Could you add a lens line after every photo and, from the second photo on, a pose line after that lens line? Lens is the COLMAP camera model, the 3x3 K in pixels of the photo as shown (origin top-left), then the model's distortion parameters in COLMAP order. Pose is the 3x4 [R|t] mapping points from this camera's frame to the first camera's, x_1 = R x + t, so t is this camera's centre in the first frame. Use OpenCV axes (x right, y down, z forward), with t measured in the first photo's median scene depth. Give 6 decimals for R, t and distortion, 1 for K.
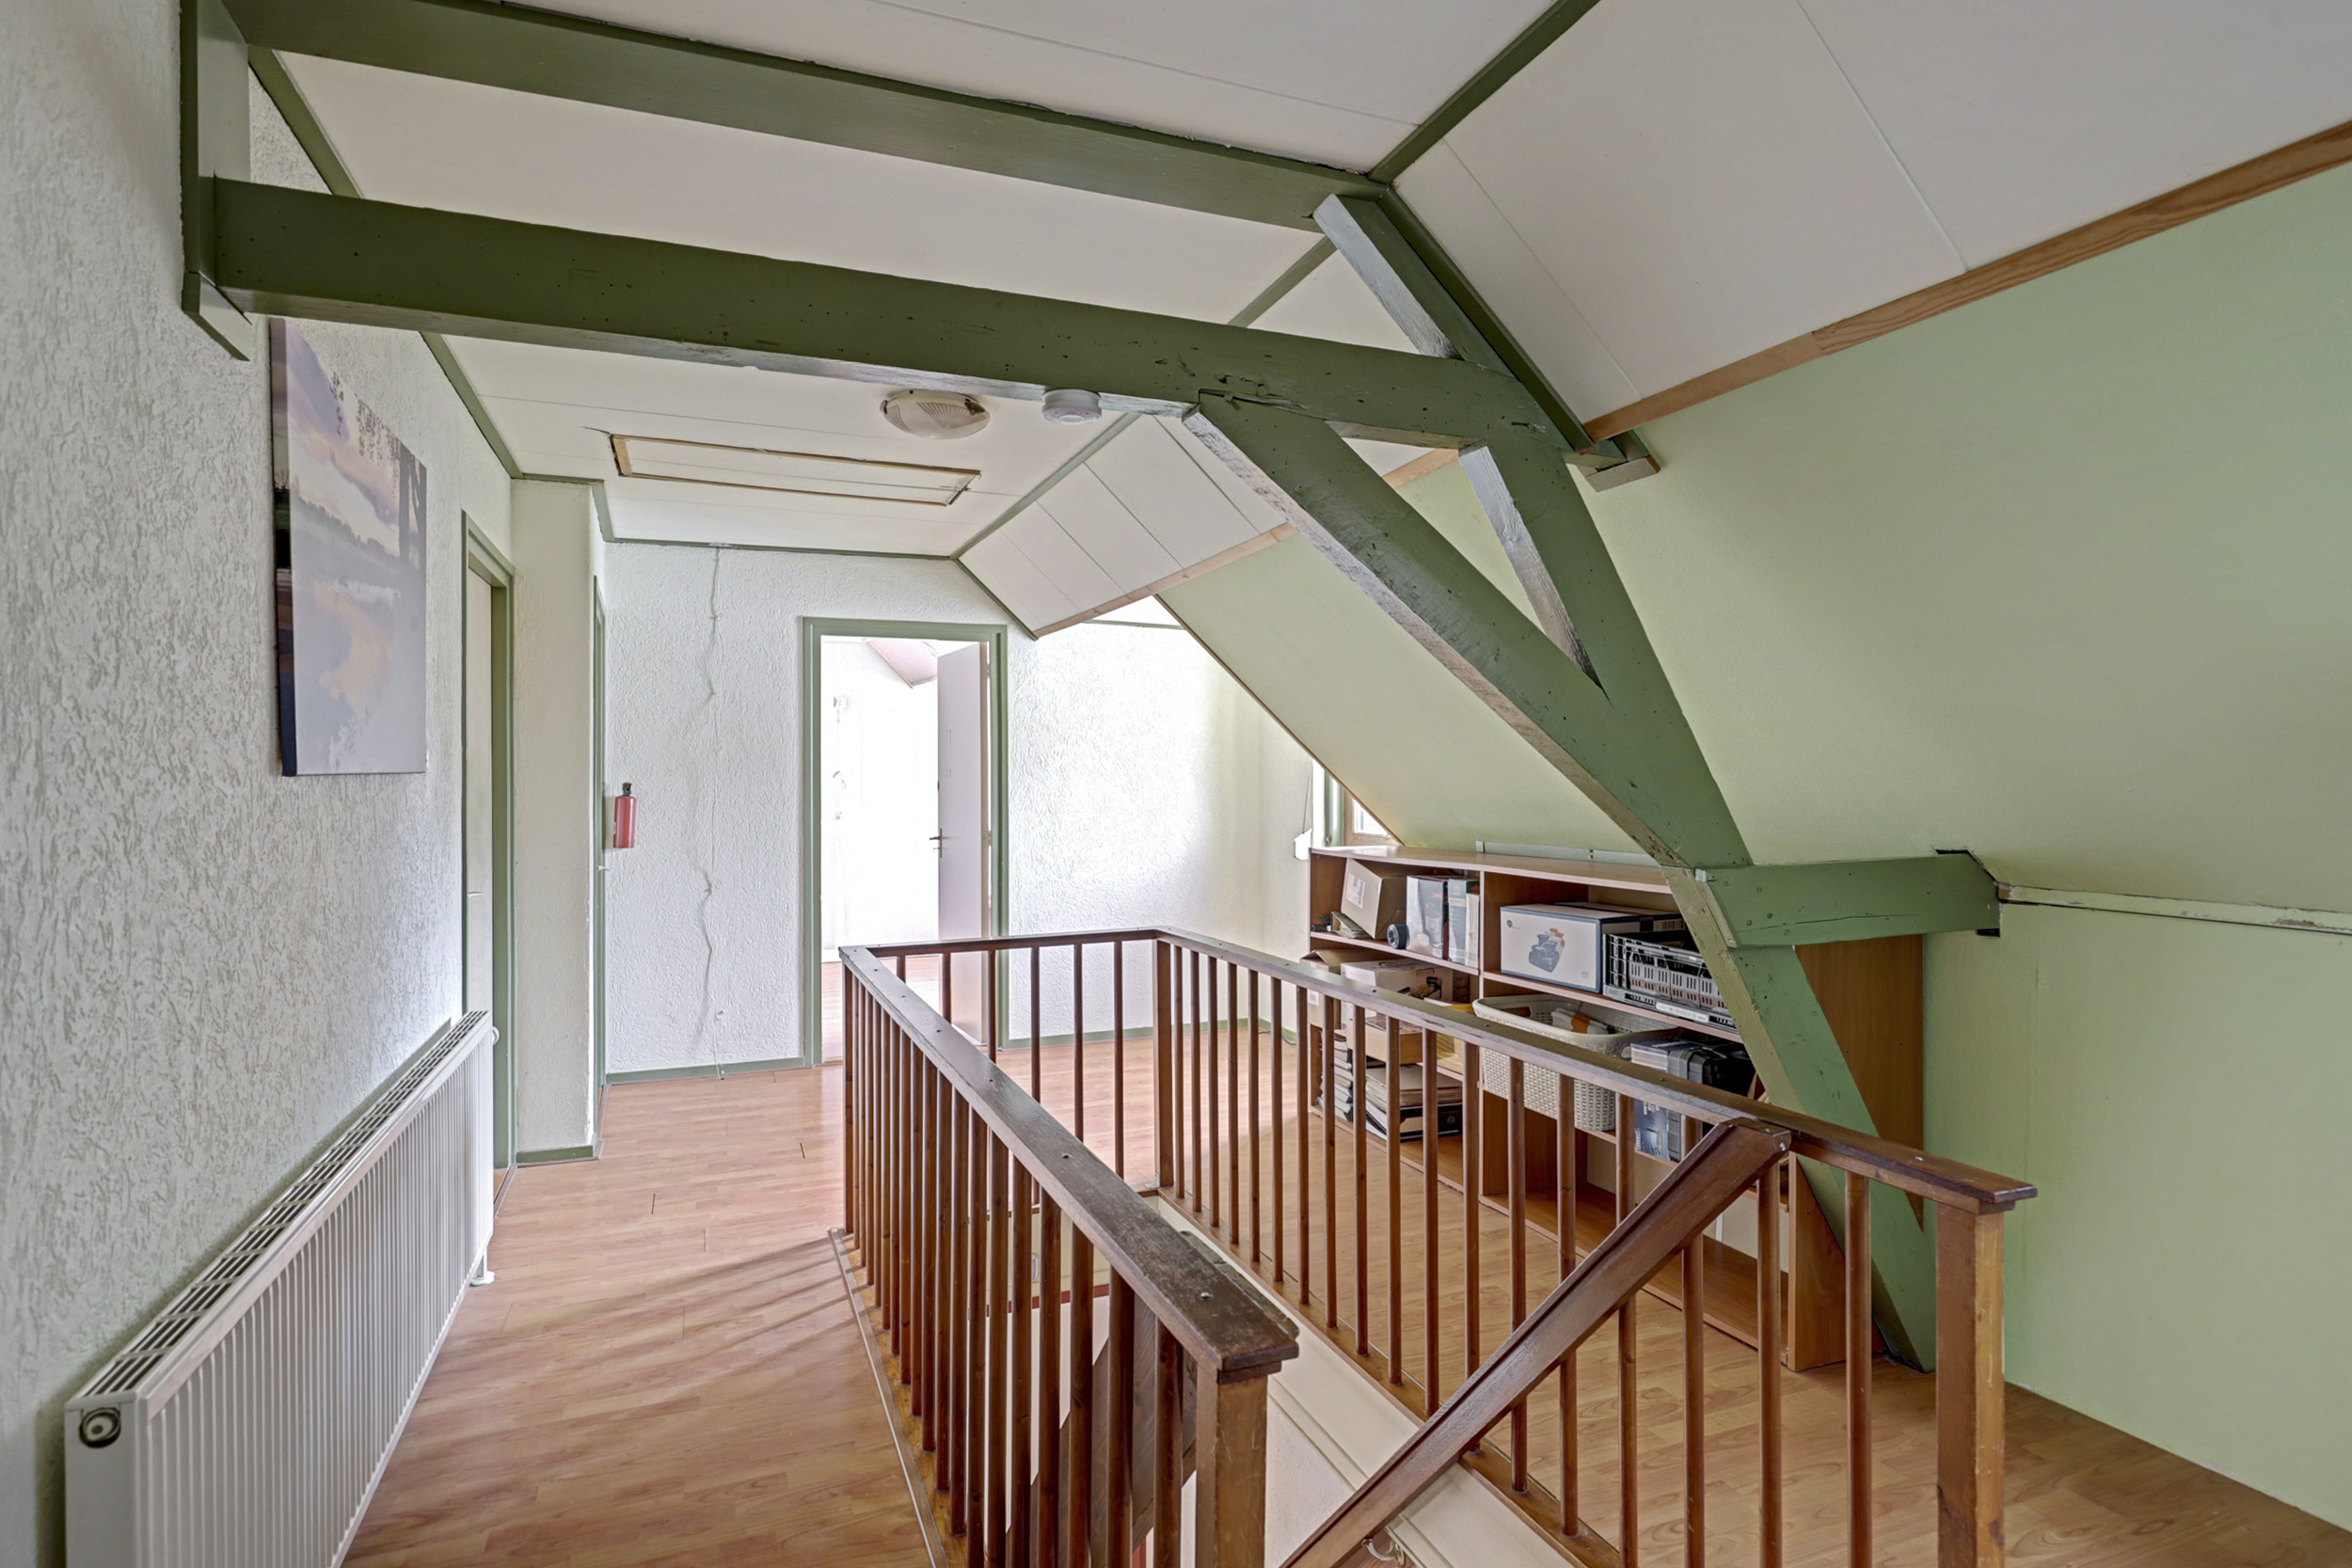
lens RADIAL K [[1258.3, 0, 1175.8], [0, 1258.3, 789.7], [0, 0, 1]] dist [-0.000007, -0.000025]
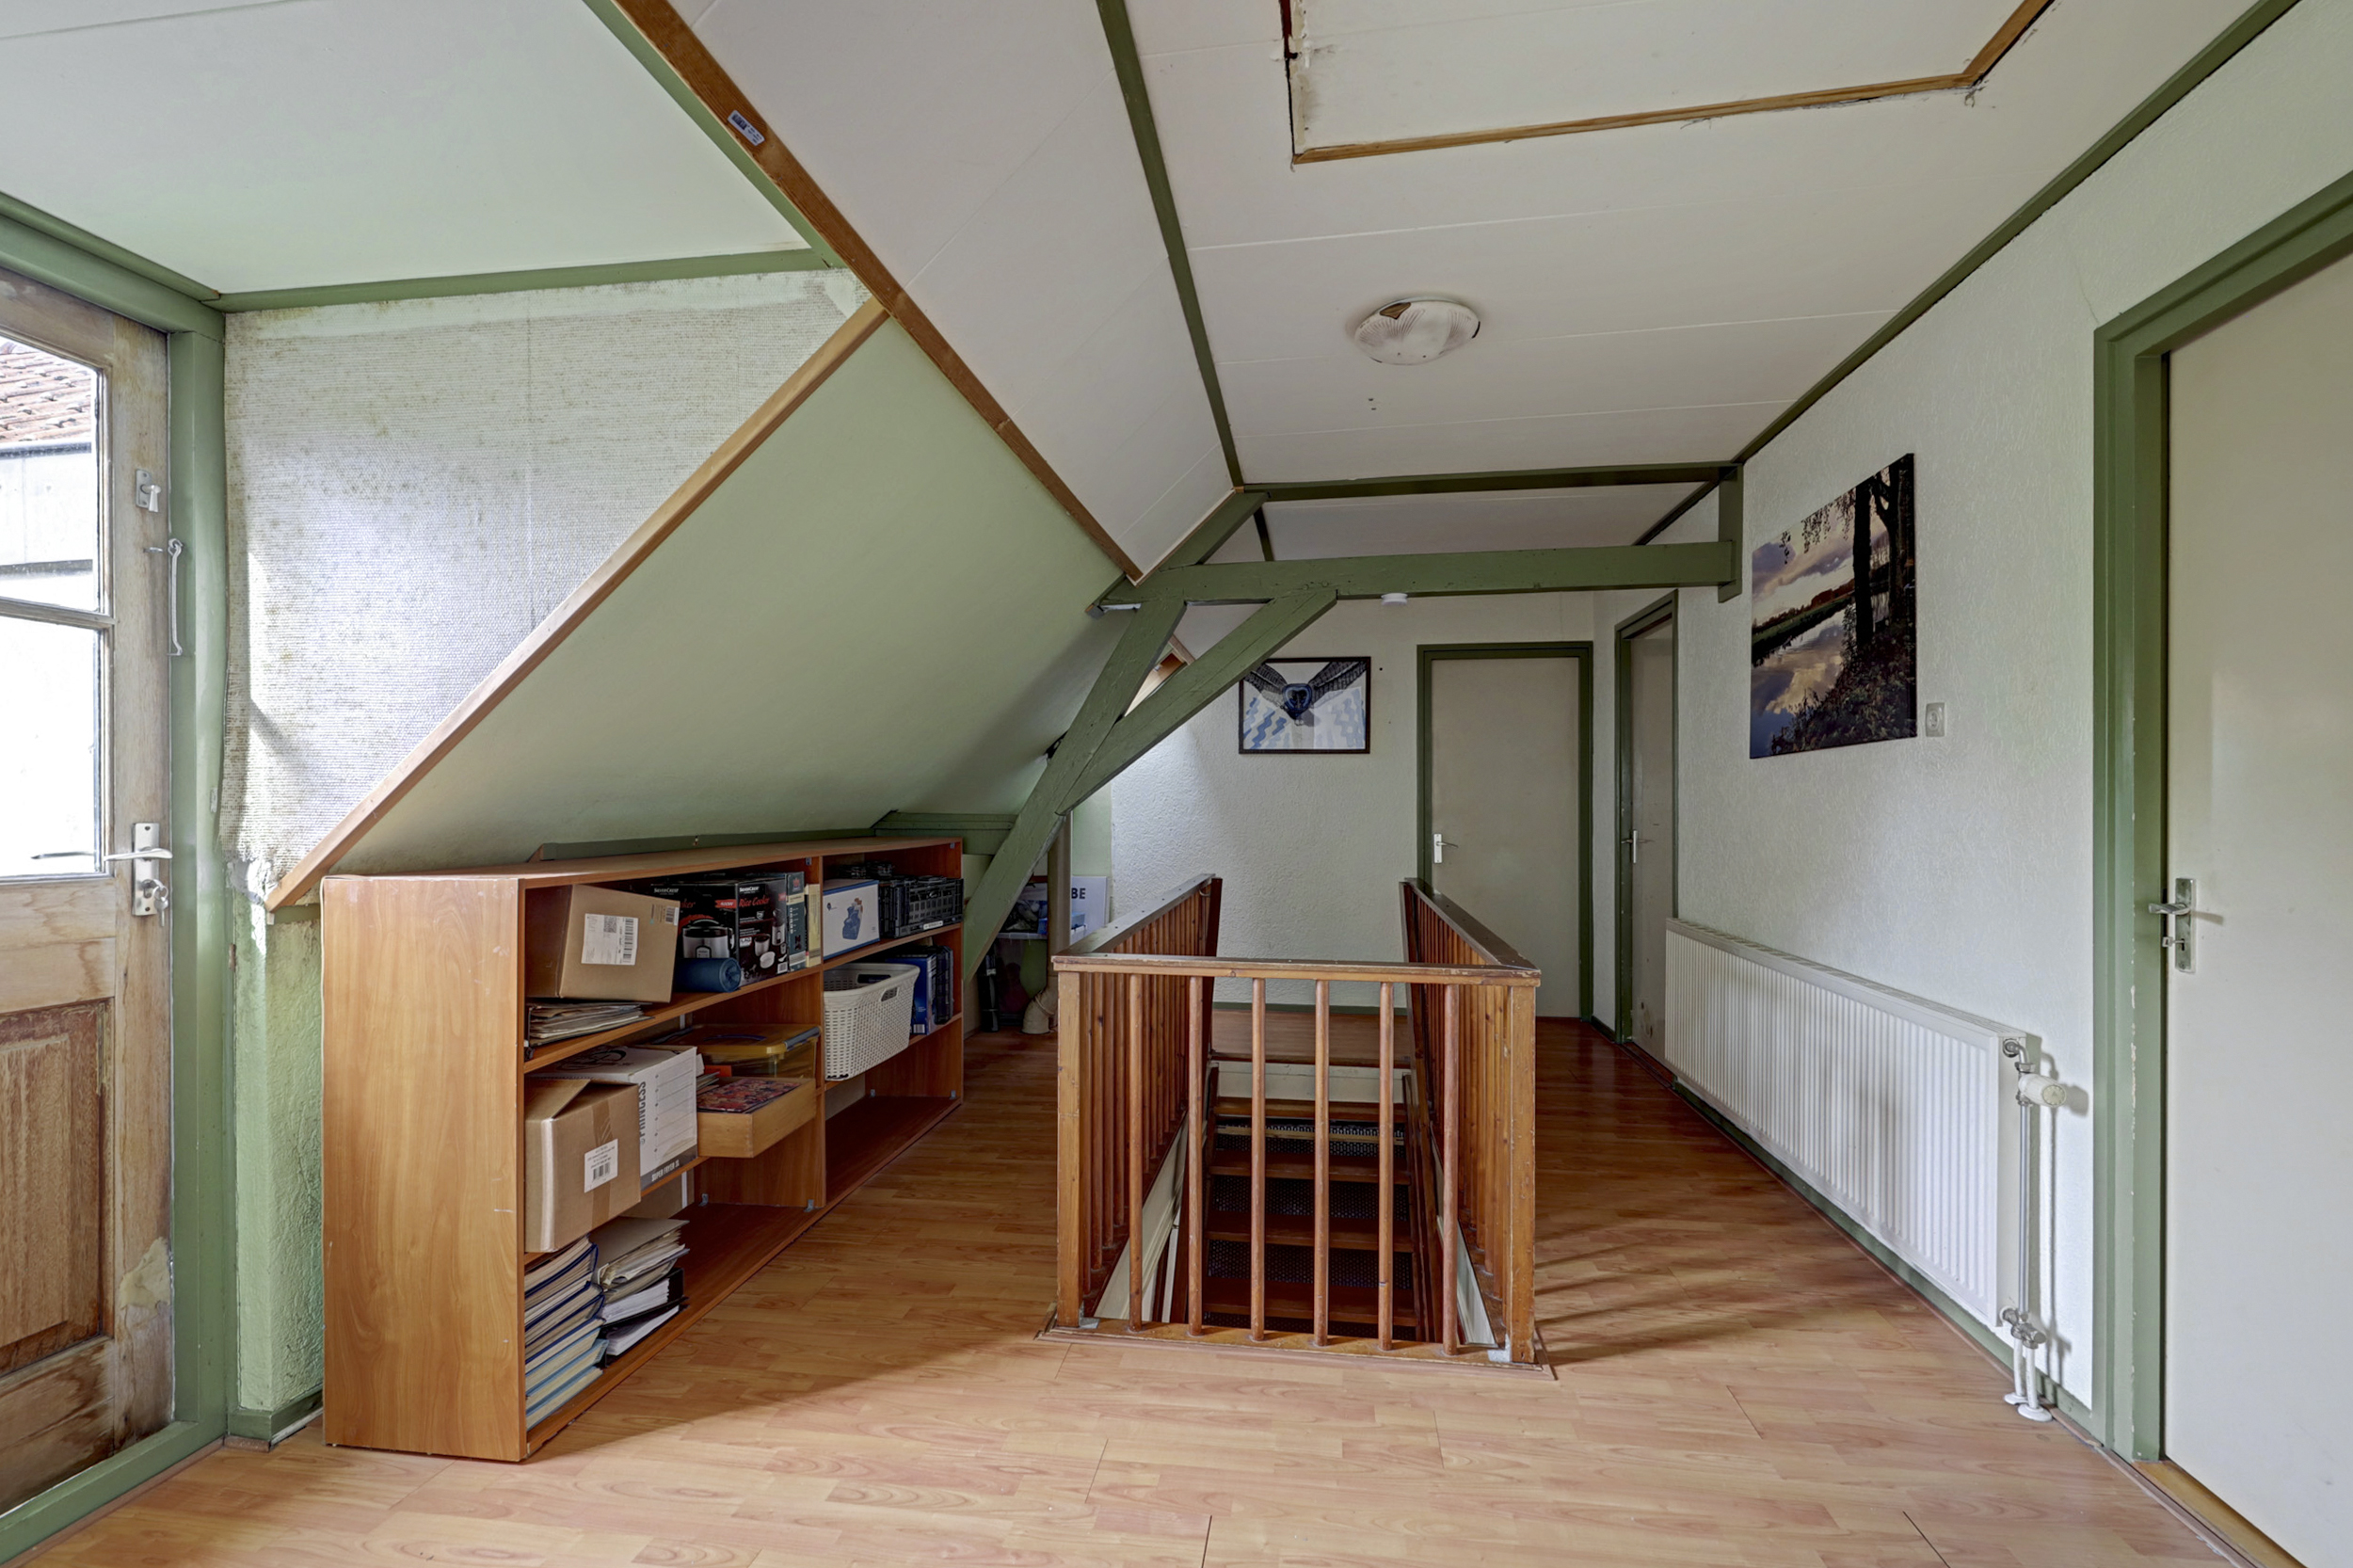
lens RADIAL K [[1019.4, 0, 1176.2], [0, 1019.4, 795.1], [0, 0, 1]] dist [-0.001415, -0.000130]
pose [[-0.867803, 0.006469, 0.496867, -0.437718], [0.005906, 0.999979, -0.002705, 0.027854], [-0.496874, 0.000587, -0.867823, 1.861458]]
